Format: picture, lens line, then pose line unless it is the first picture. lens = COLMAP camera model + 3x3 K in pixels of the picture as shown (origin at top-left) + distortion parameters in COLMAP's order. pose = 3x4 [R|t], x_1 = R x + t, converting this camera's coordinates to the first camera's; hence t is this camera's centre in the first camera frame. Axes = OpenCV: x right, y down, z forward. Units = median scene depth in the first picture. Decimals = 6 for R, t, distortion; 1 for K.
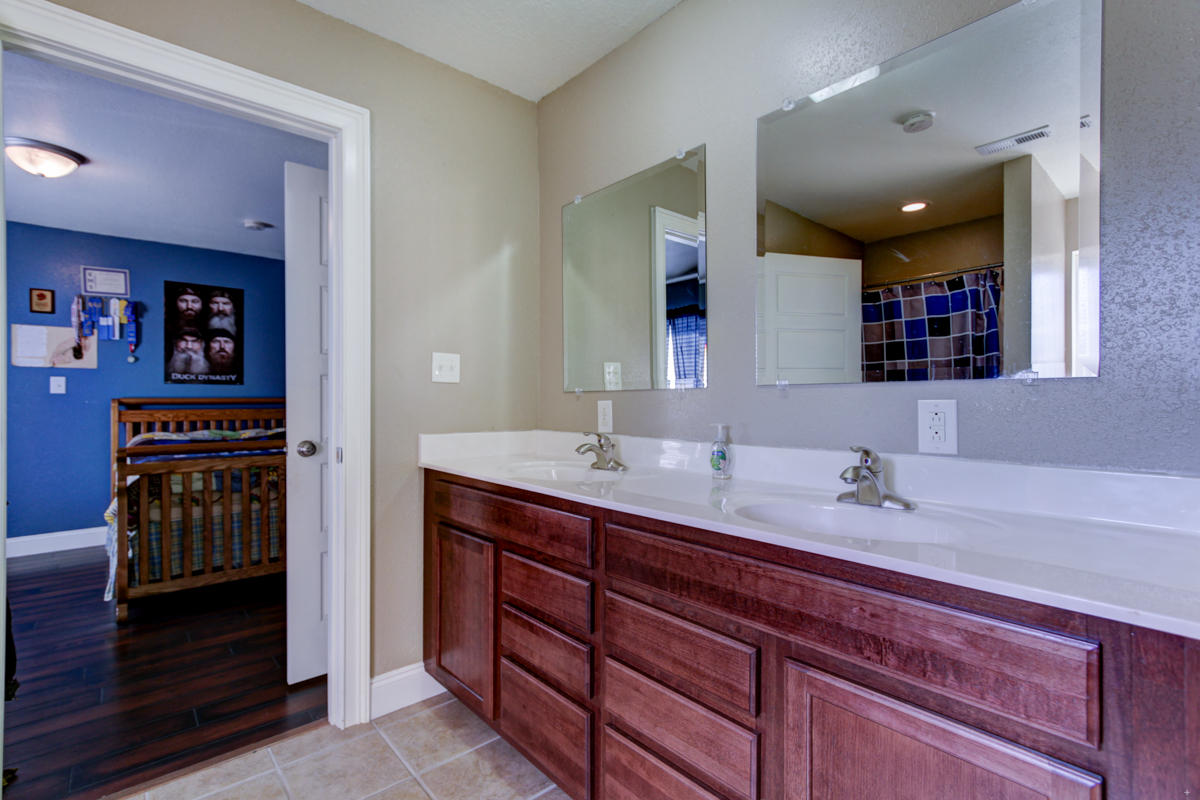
lens RADIAL K [[550.9, 0, 581.7], [0, 550.9, 404.6], [0, 0, 1]] dist [0.000622, 0.000123]
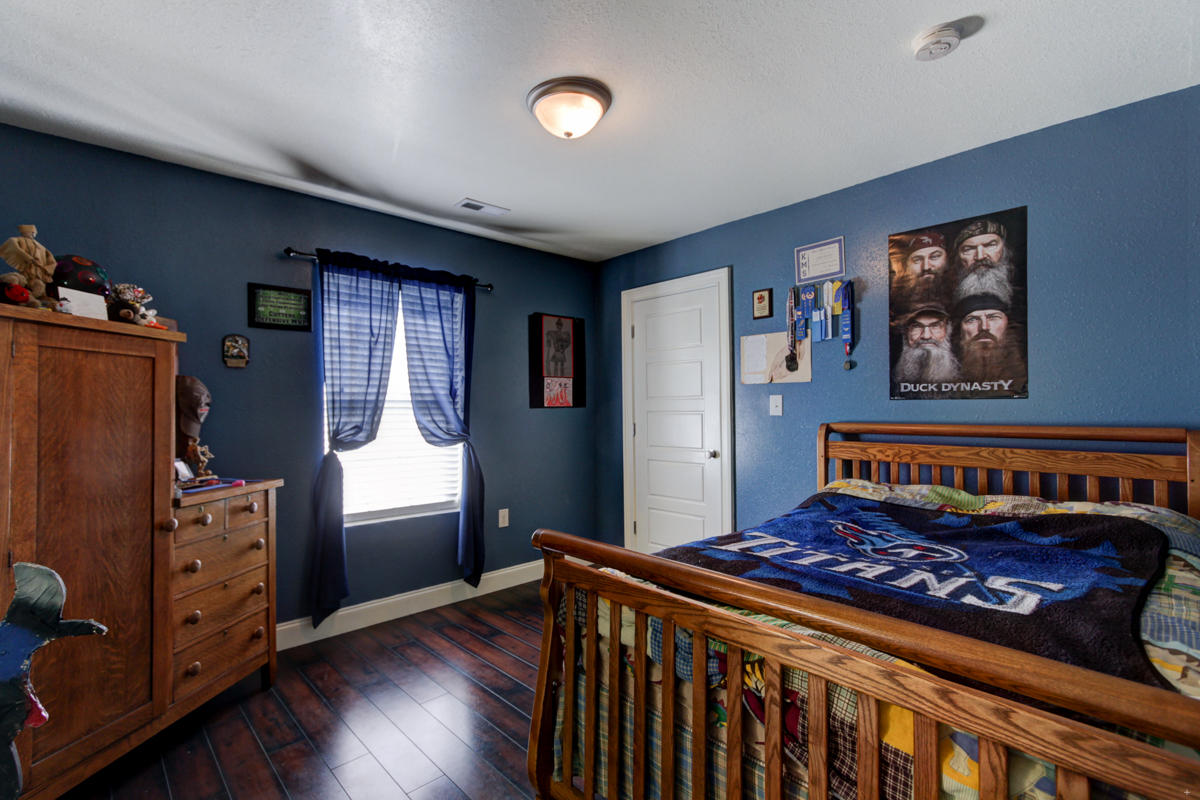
lens RADIAL K [[550.9, 0, 581.7], [0, 550.9, 404.6], [0, 0, 1]] dist [0.000622, 0.000123]
pose [[0.049978, -0.000457, -0.998750, -0.149861], [0.003239, 0.999995, -0.000296, -0.033765], [0.998745, -0.003220, 0.049980, 0.616692]]
